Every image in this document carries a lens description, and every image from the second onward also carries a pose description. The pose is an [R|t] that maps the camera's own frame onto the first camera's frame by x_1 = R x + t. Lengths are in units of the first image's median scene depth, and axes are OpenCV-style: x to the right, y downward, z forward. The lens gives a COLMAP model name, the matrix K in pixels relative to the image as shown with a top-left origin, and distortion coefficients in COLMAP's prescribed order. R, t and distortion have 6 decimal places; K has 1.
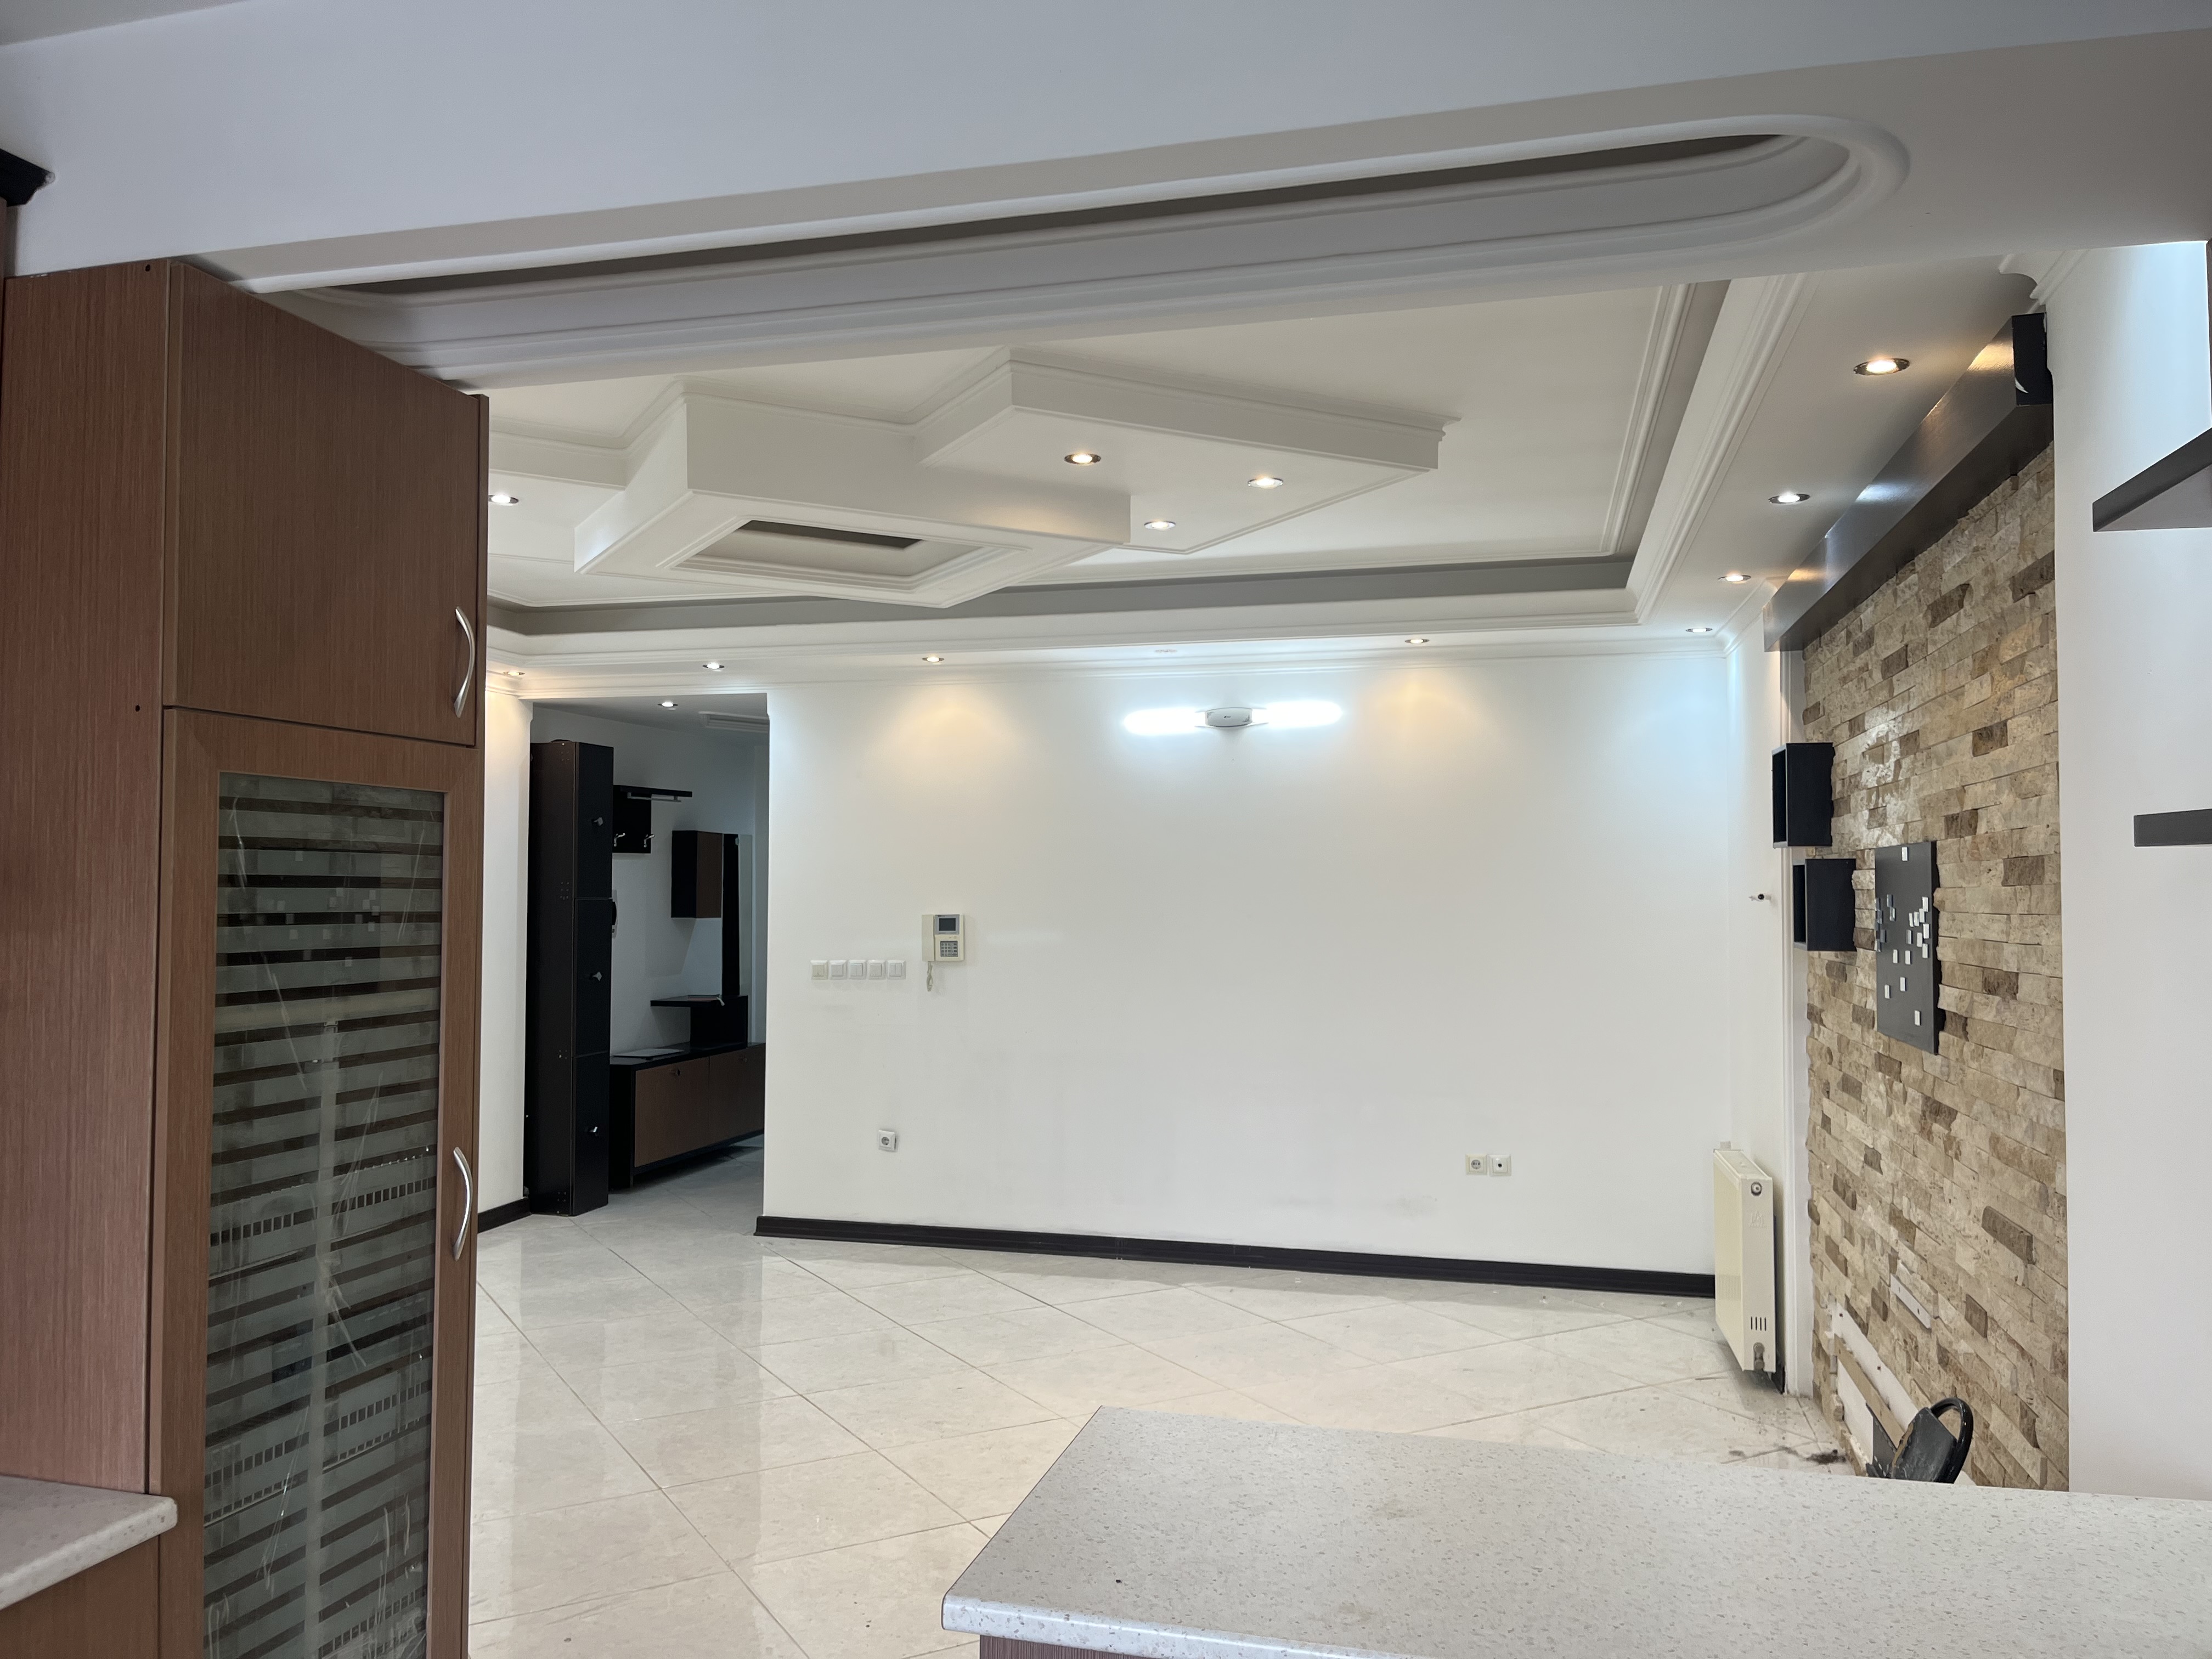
lens RADIAL K [[1662.8, 0, 1104.9], [0, 1662.8, 829.4], [0, 0, 1]] dist [0.000076, -0.000462]
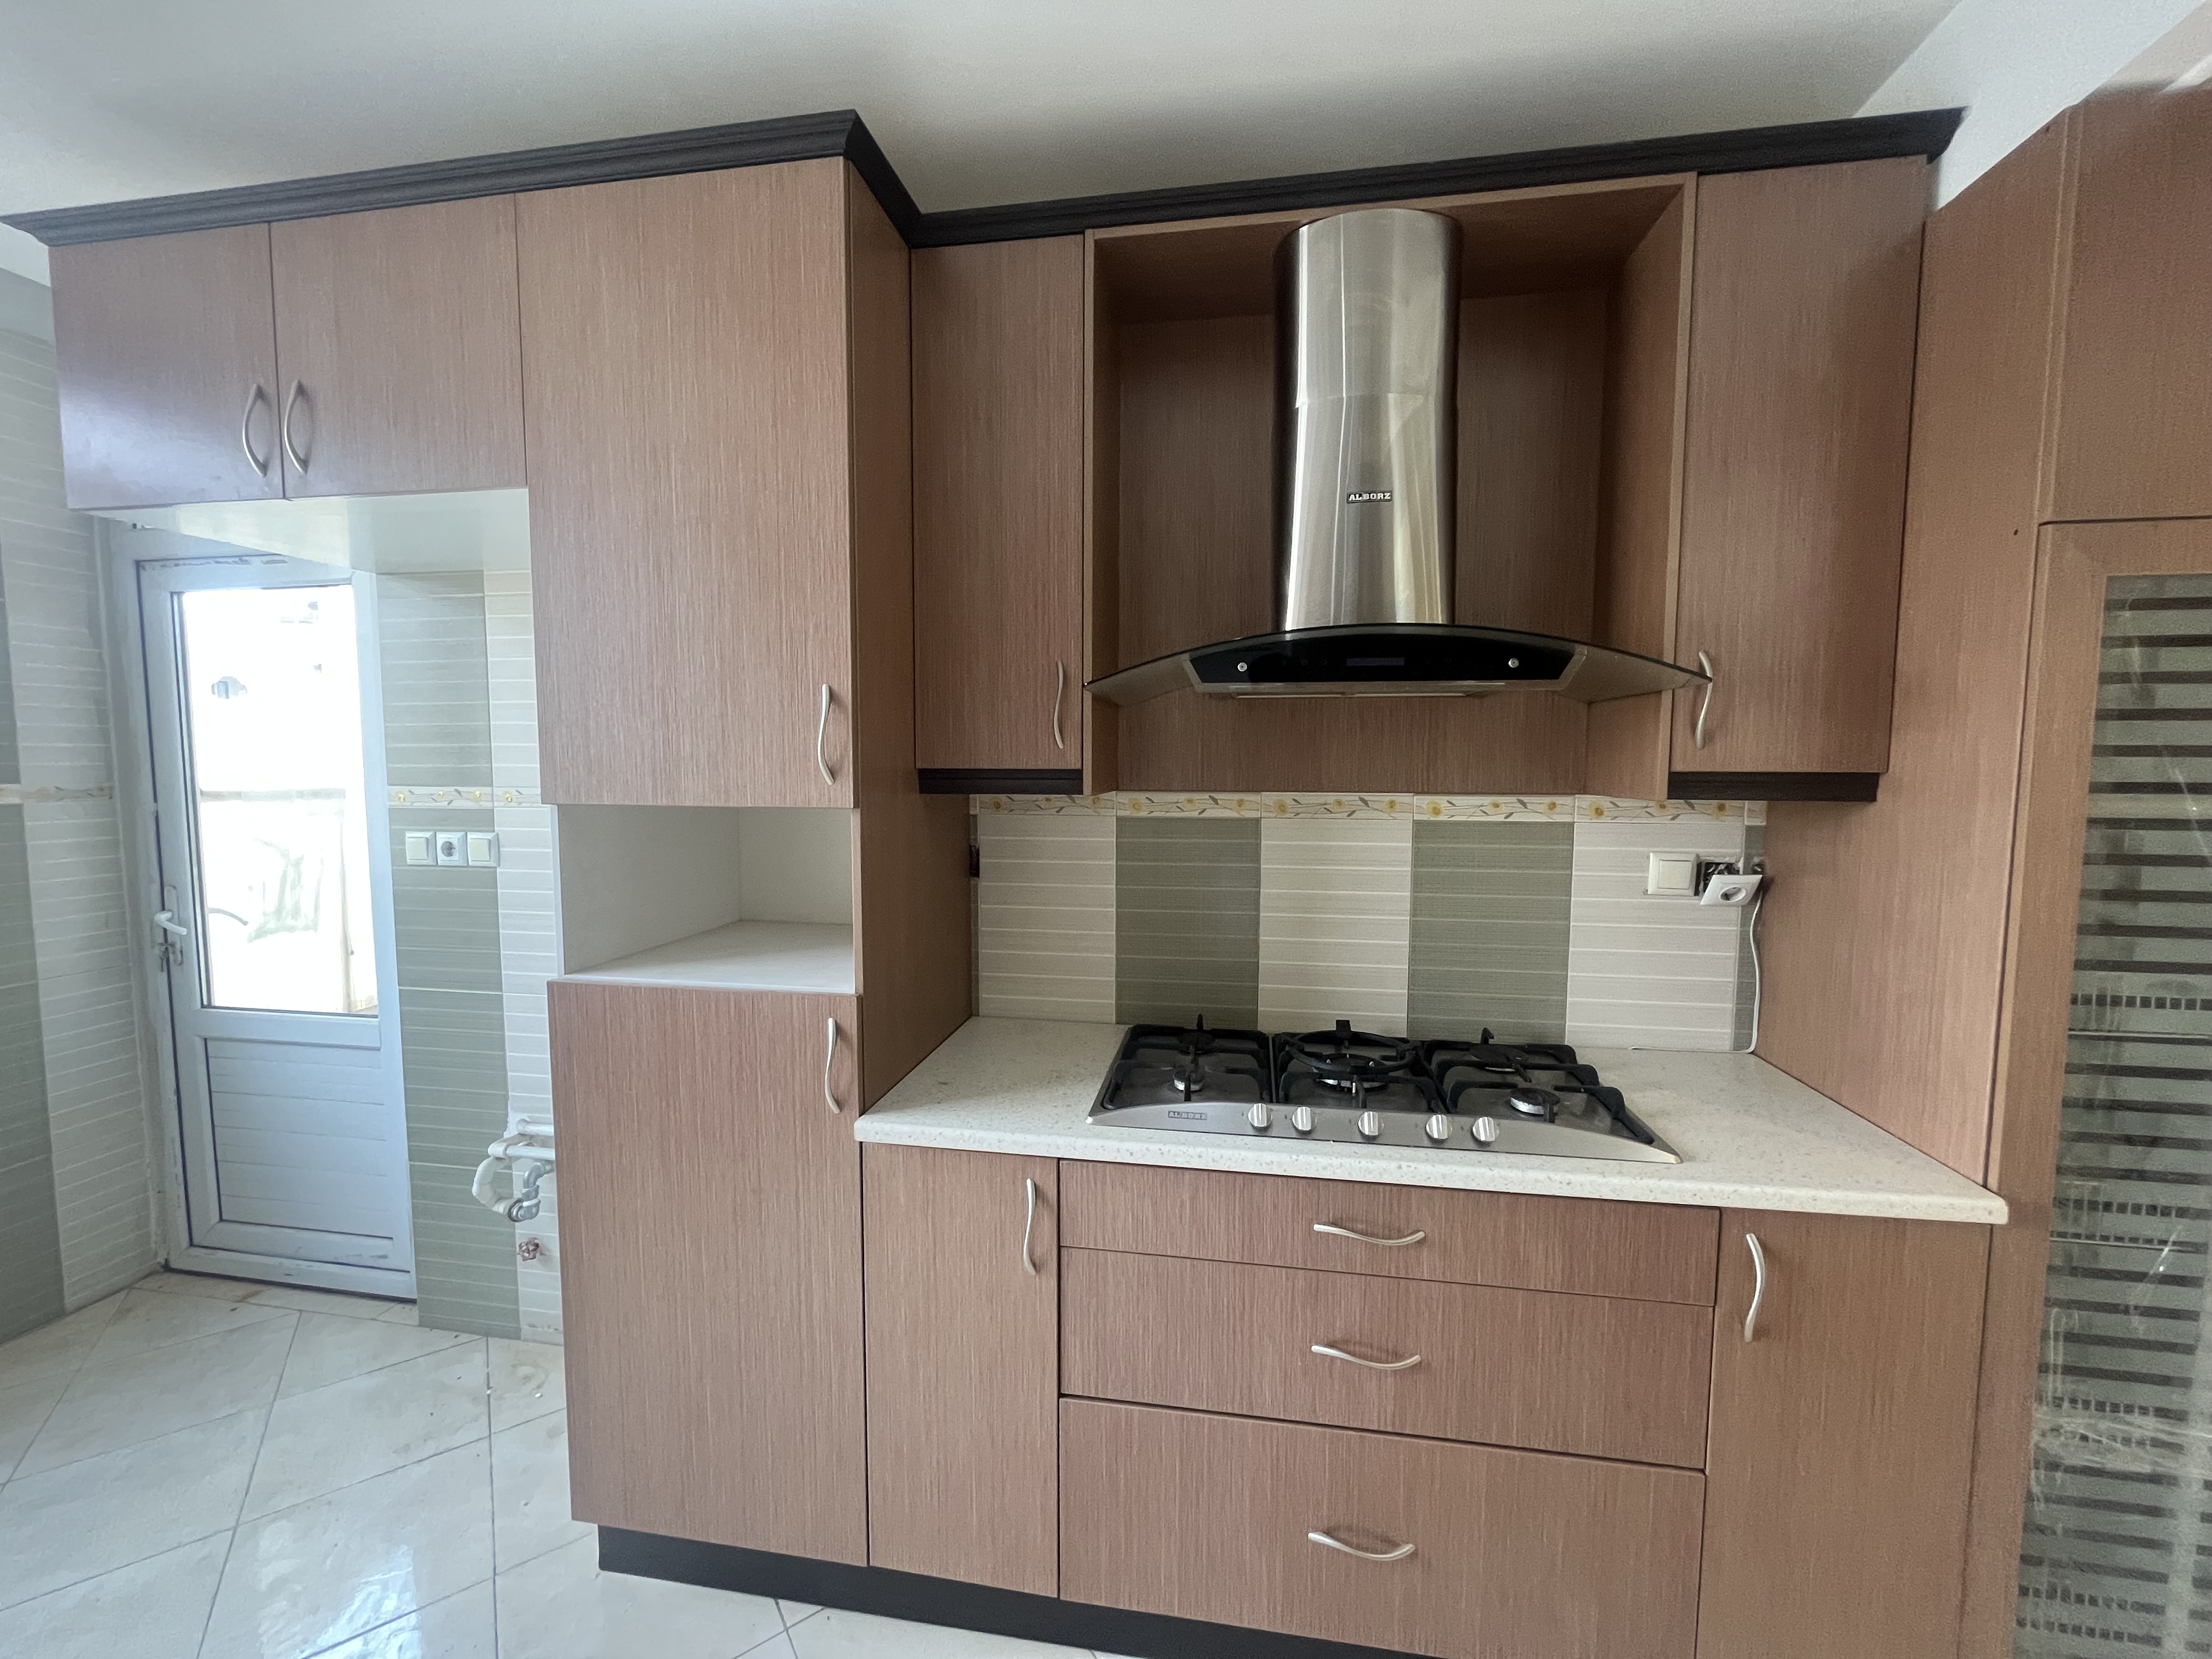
lens RADIAL K [[888.4, 0, 1105.9], [0, 888.4, 813.6], [0, 0, 1]] dist [-0.001388, -0.000540]
pose [[0.082969, 0.071205, -0.994005, -0.003762], [0.043331, 0.996243, 0.074982, 0.047189], [0.995610, -0.049292, 0.079572, 0.299511]]
